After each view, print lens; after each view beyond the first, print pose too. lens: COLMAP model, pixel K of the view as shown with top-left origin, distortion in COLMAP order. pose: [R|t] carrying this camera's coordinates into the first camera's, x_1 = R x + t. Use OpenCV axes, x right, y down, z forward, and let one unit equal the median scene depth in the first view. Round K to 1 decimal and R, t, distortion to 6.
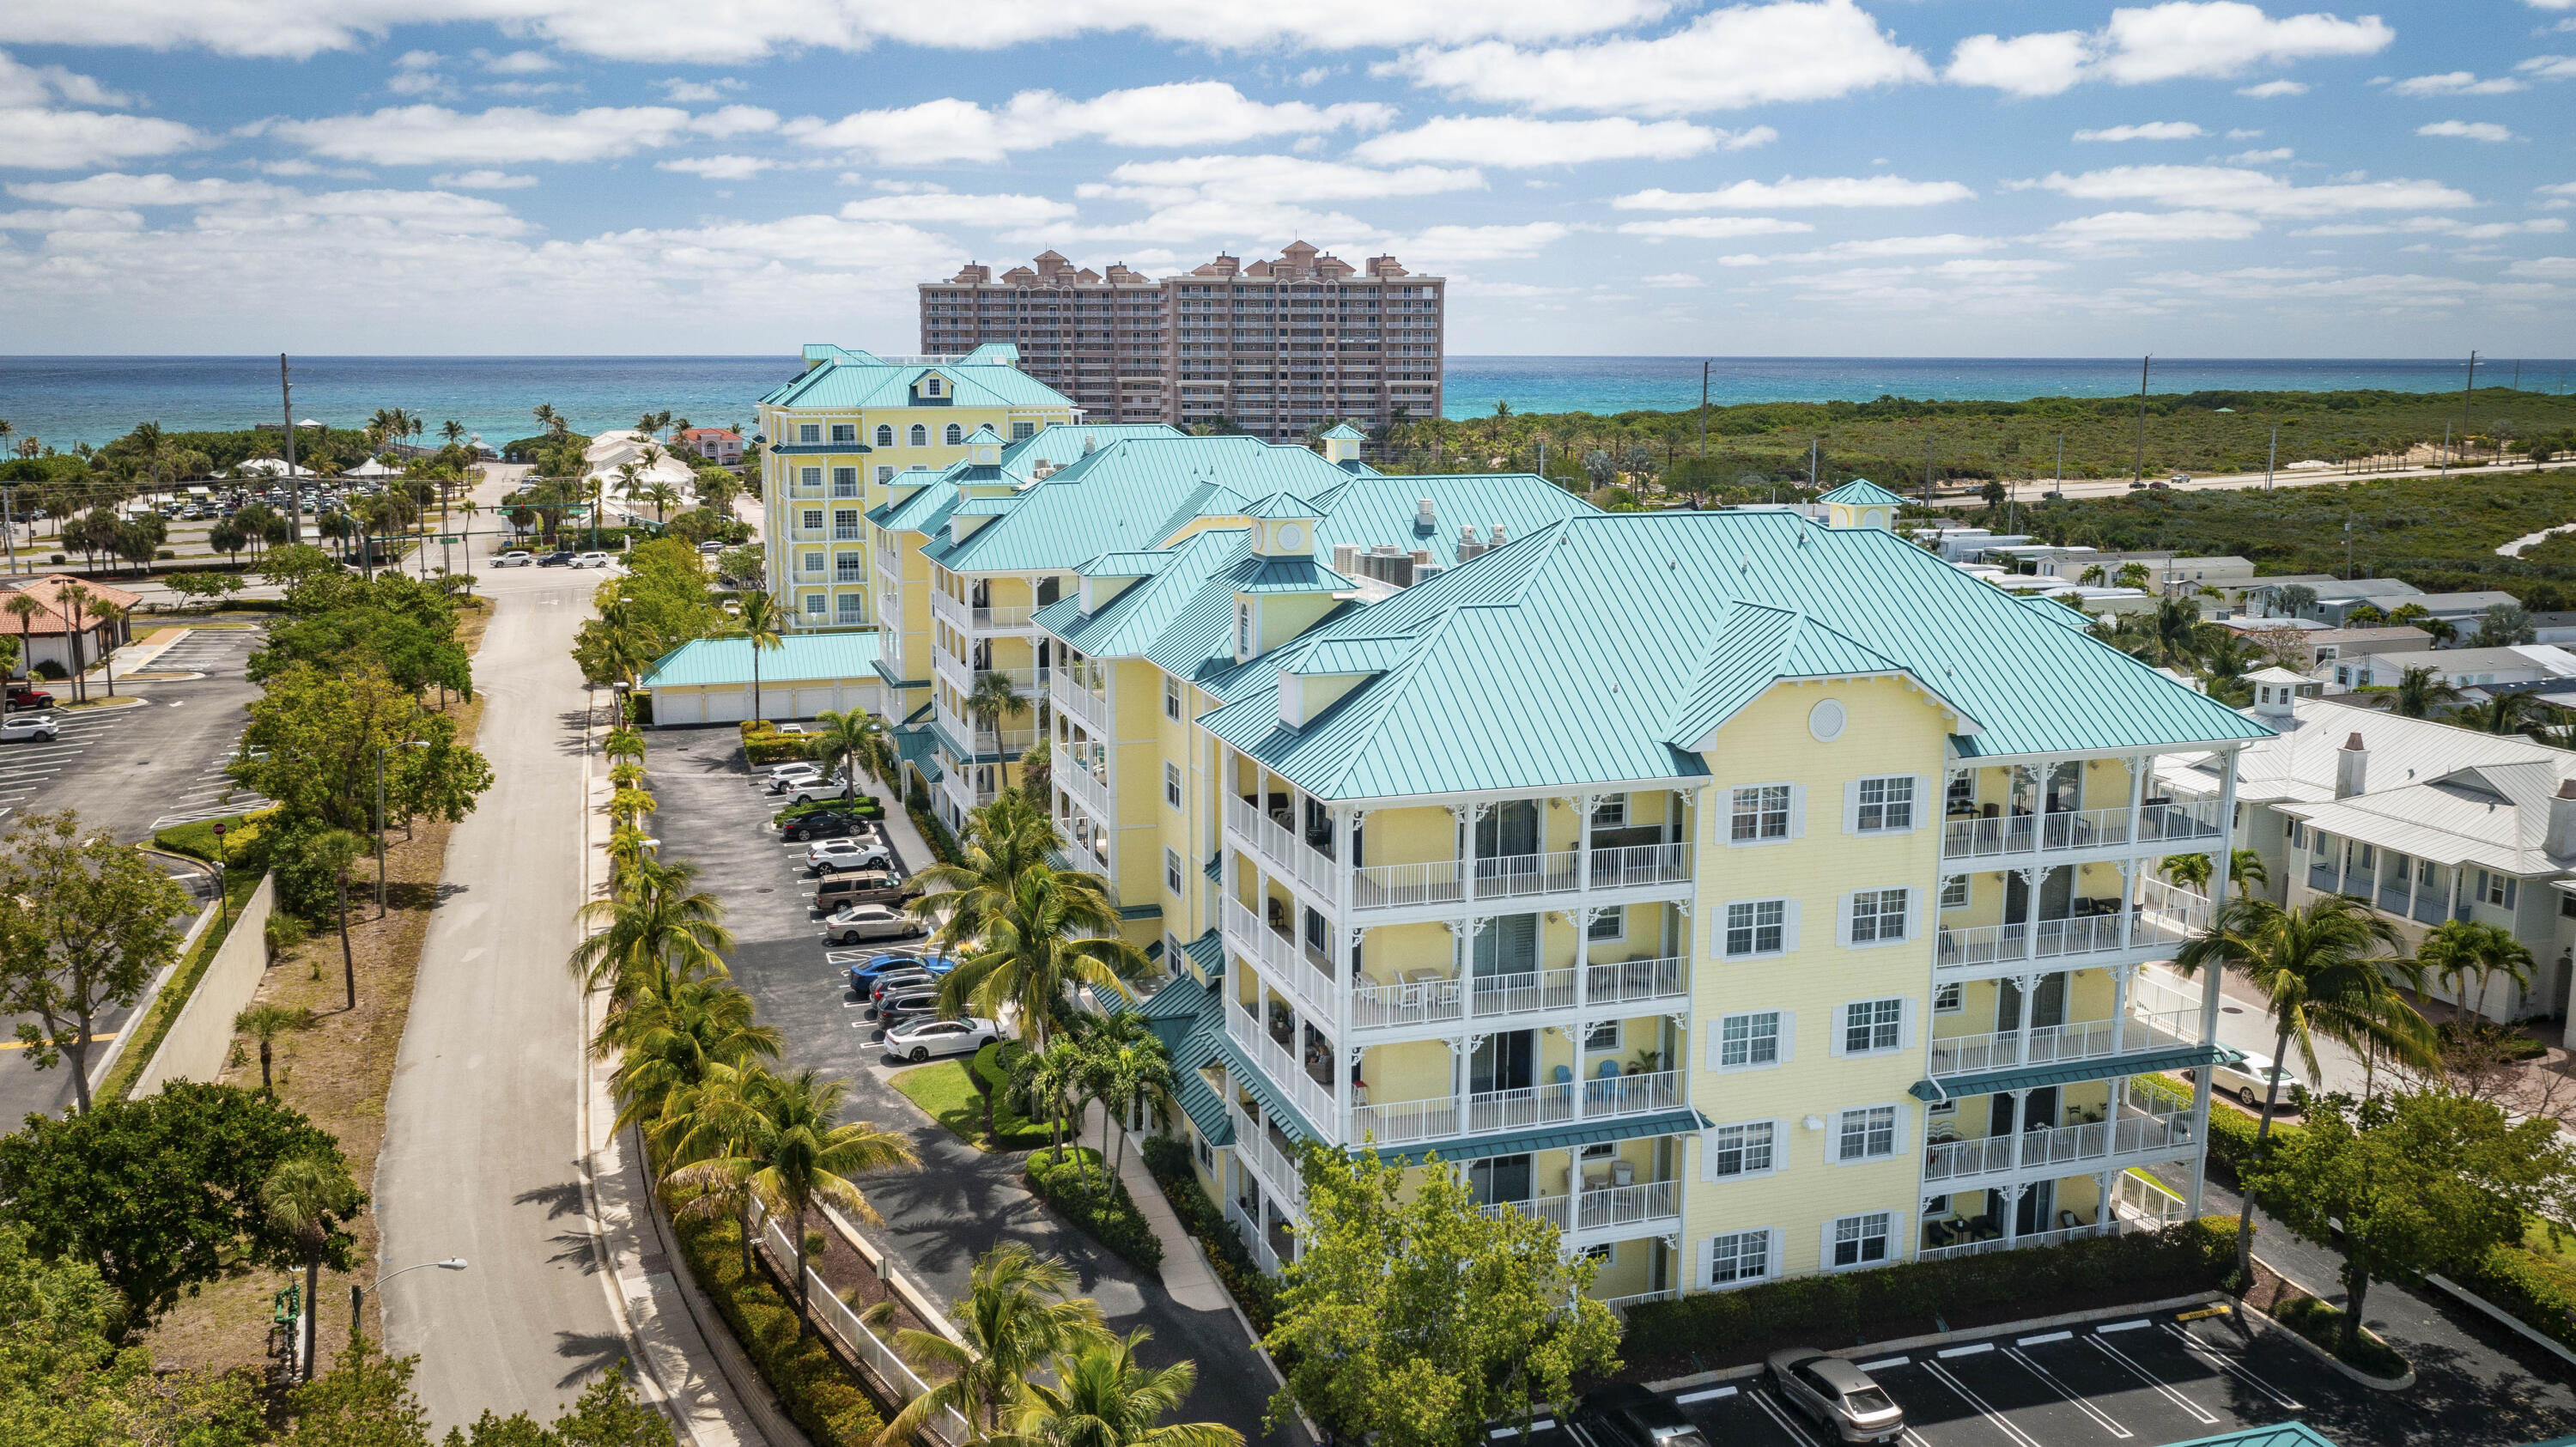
lens RADIAL K [[2120.6, 0, 1288.0], [0, 2120.6, 723.5], [0, 0, 1]] dist [-0.059395, -0.006978]
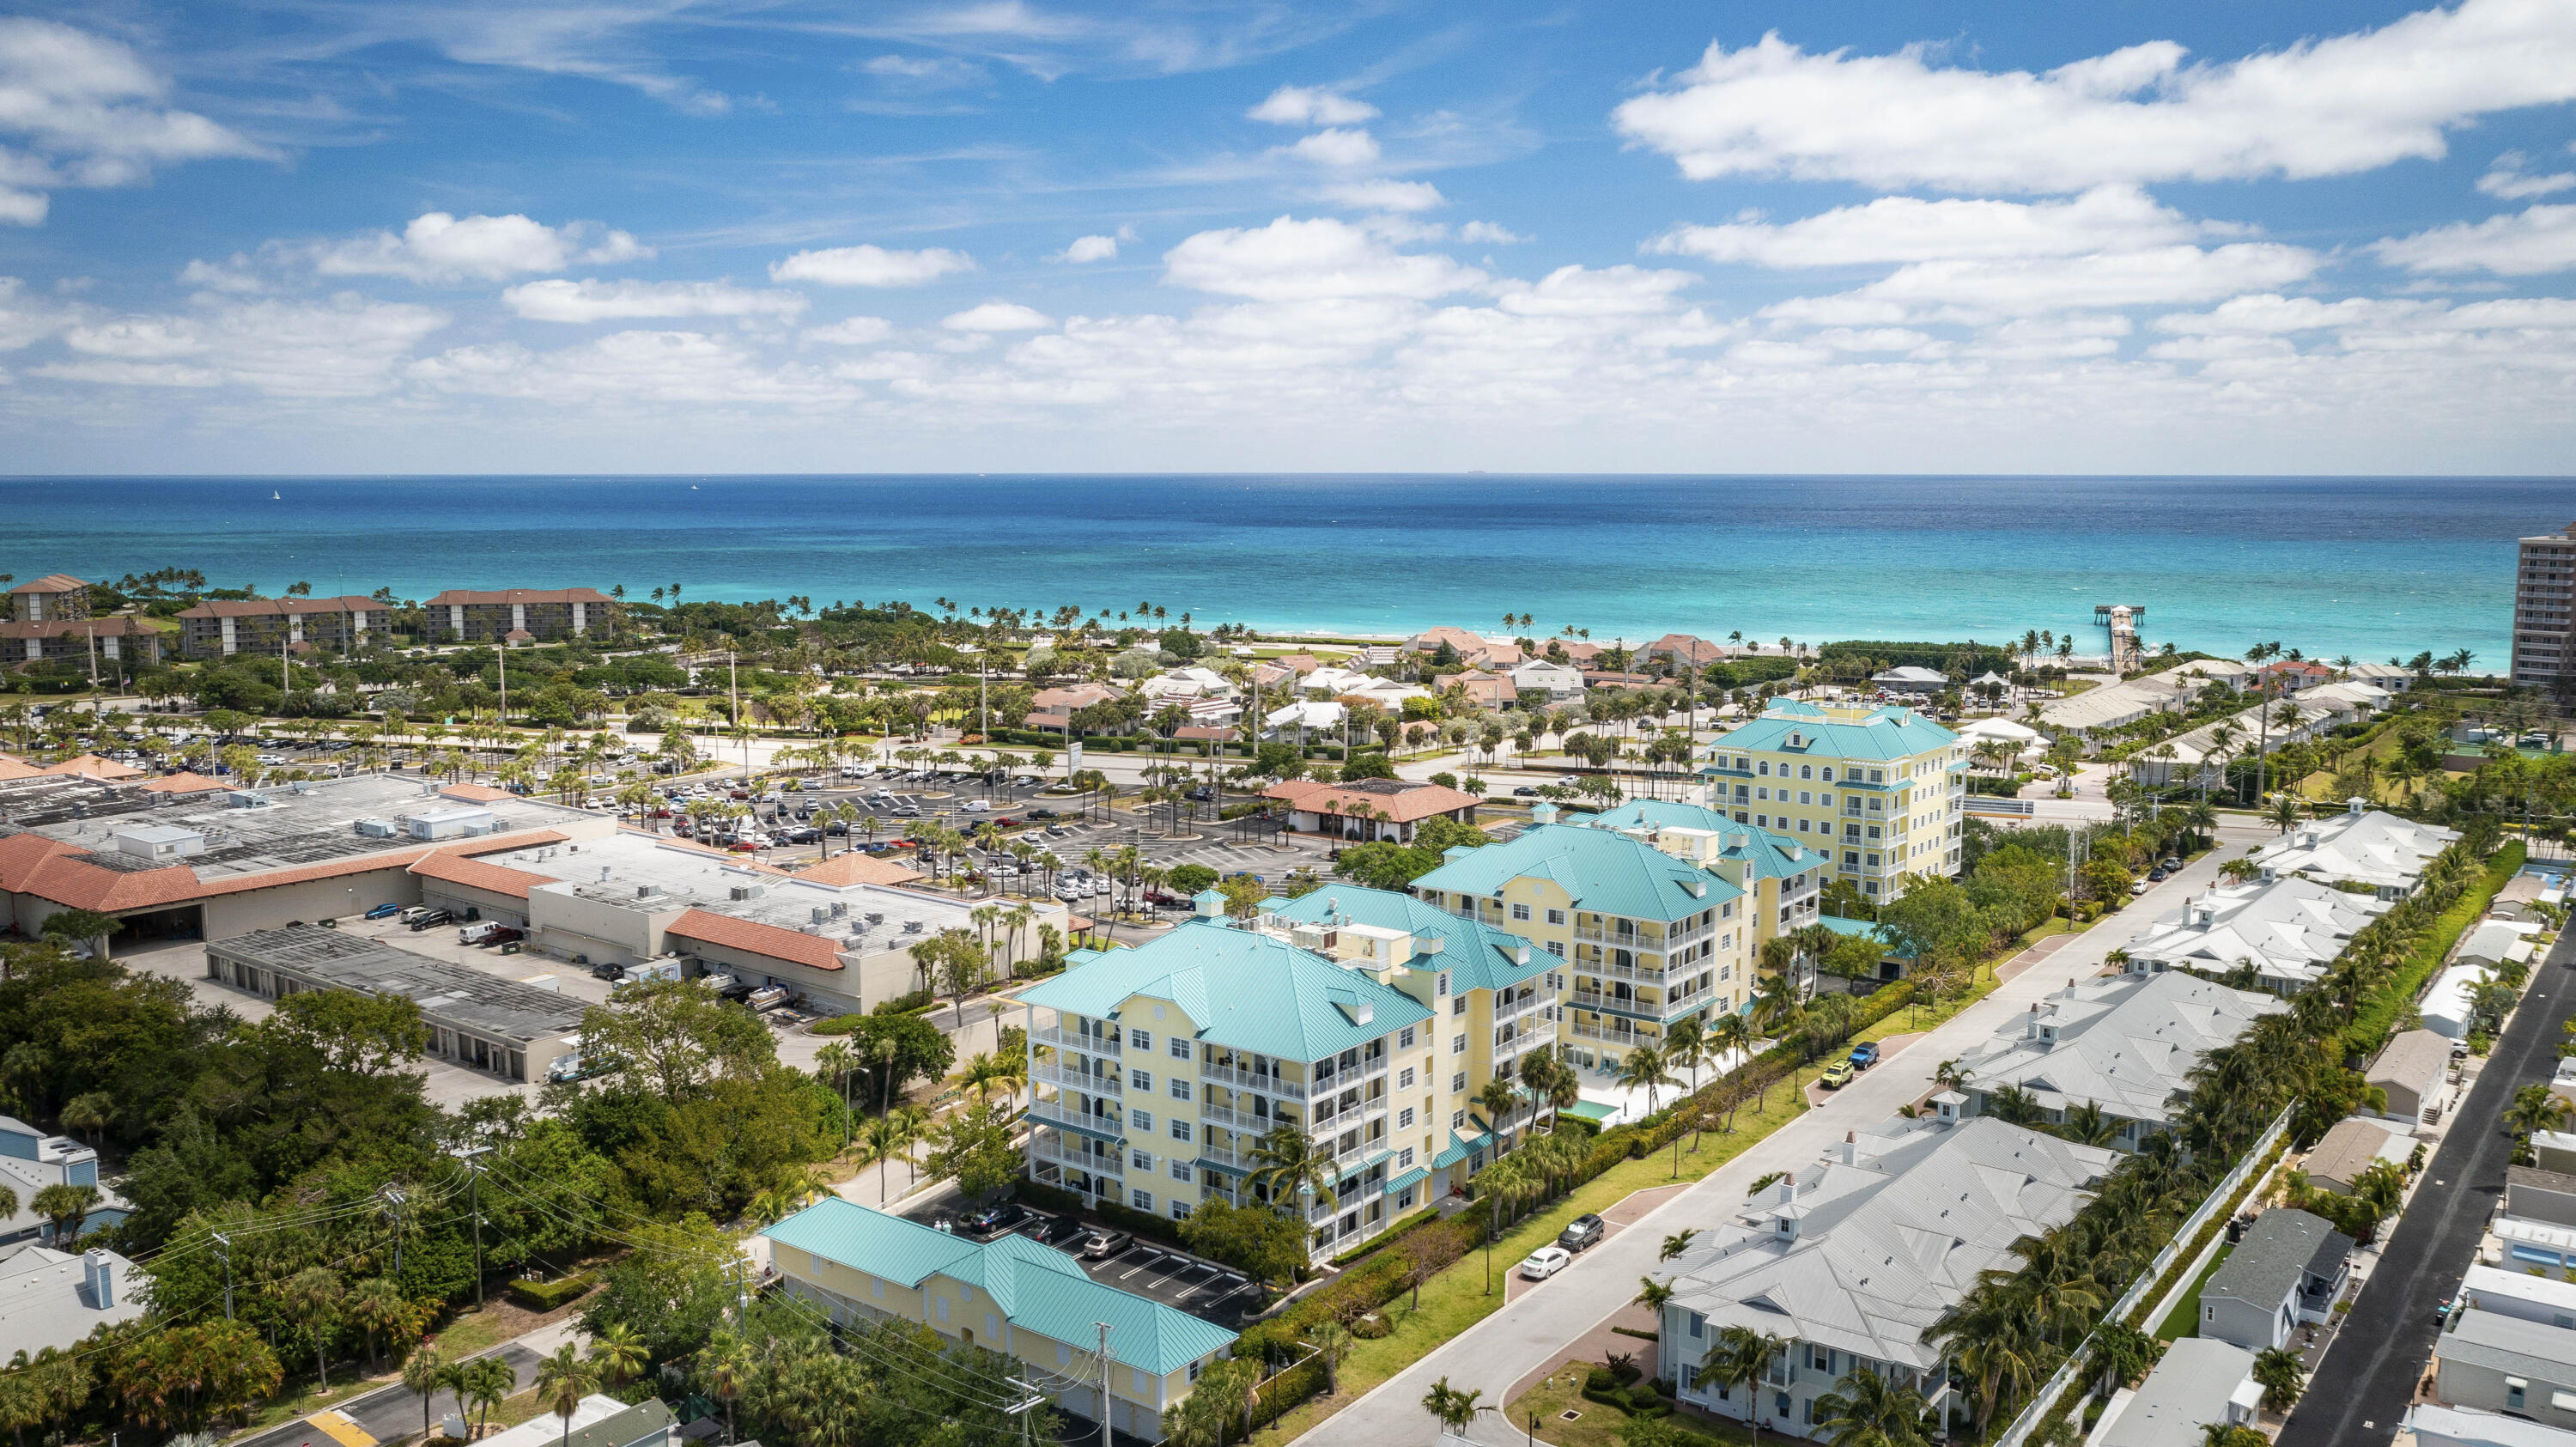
lens RADIAL K [[2120.6, 0, 1288.0], [0, 2120.6, 723.5], [0, 0, 1]] dist [-0.059395, -0.006978]
pose [[0.591934, 0.105068, -0.799109, 0.818888], [-0.148988, 0.988644, 0.019626, -0.147143], [0.792096, 0.107440, 0.600866, -0.187989]]
